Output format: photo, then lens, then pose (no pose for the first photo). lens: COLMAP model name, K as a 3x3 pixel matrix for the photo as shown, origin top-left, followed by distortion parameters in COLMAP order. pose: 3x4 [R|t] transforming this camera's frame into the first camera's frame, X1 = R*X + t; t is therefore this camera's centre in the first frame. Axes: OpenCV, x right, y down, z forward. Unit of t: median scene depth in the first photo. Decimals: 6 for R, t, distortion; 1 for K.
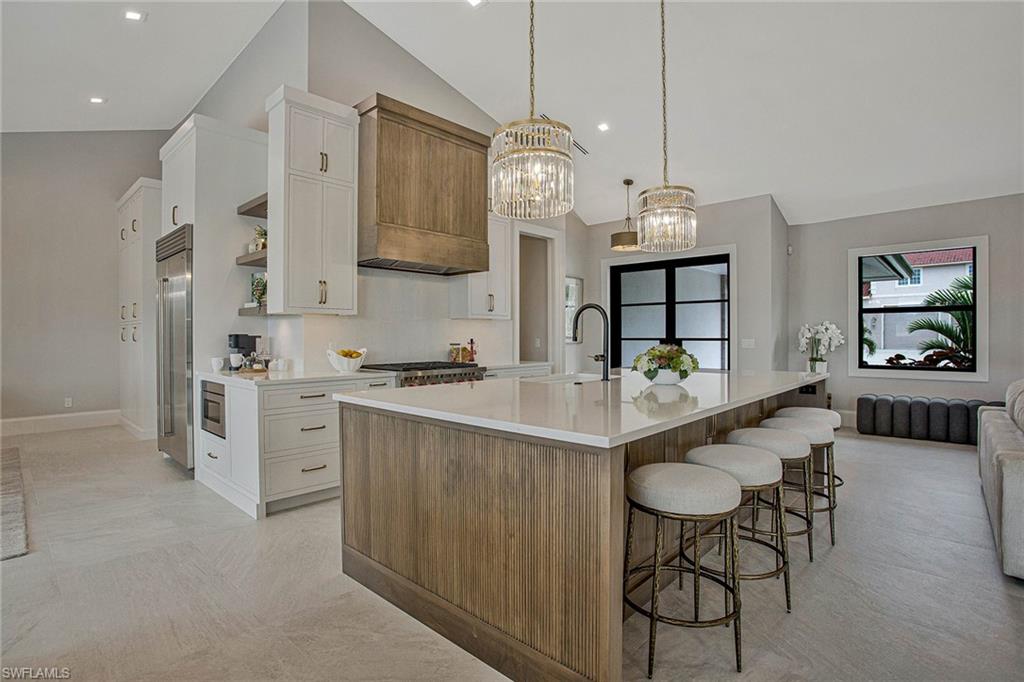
lens RADIAL K [[500.1, 0, 513.3], [0, 500.1, 340.0], [0, 0, 1]] dist [-0.051493, 0.012656]
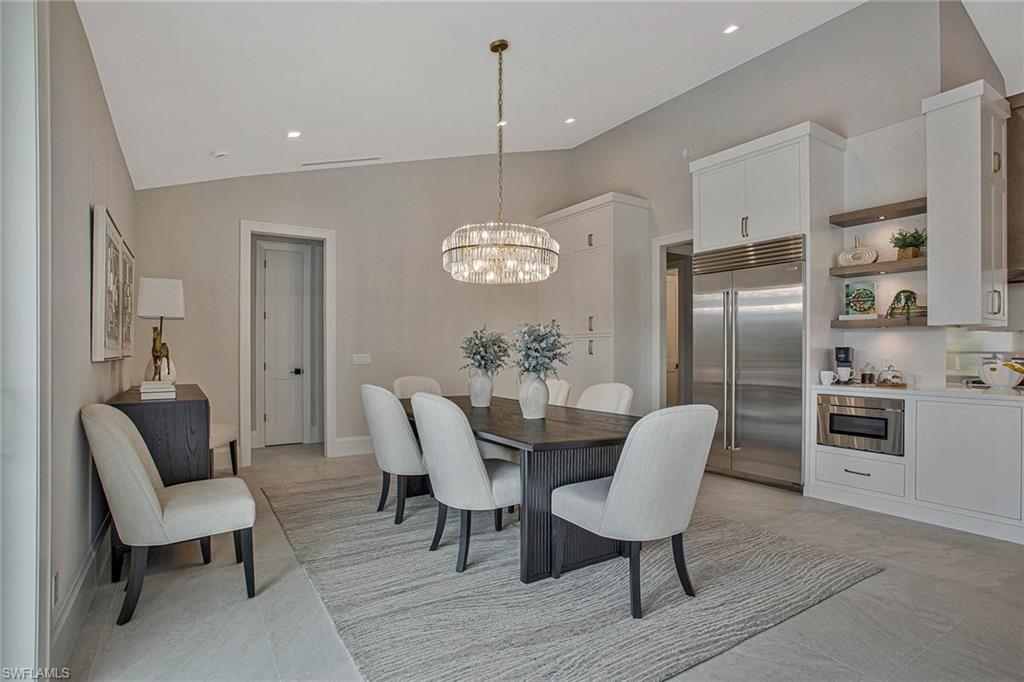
lens RADIAL K [[500.1, 0, 507.3], [0, 500.1, 353.4], [0, 0, 1]] dist [-0.051493, 0.012656]
pose [[0.959414, 0.006511, -0.281925, -0.870216], [-0.007822, 0.999963, -0.003526, 0.008315], [0.281892, 0.005588, 0.959430, -0.104171]]
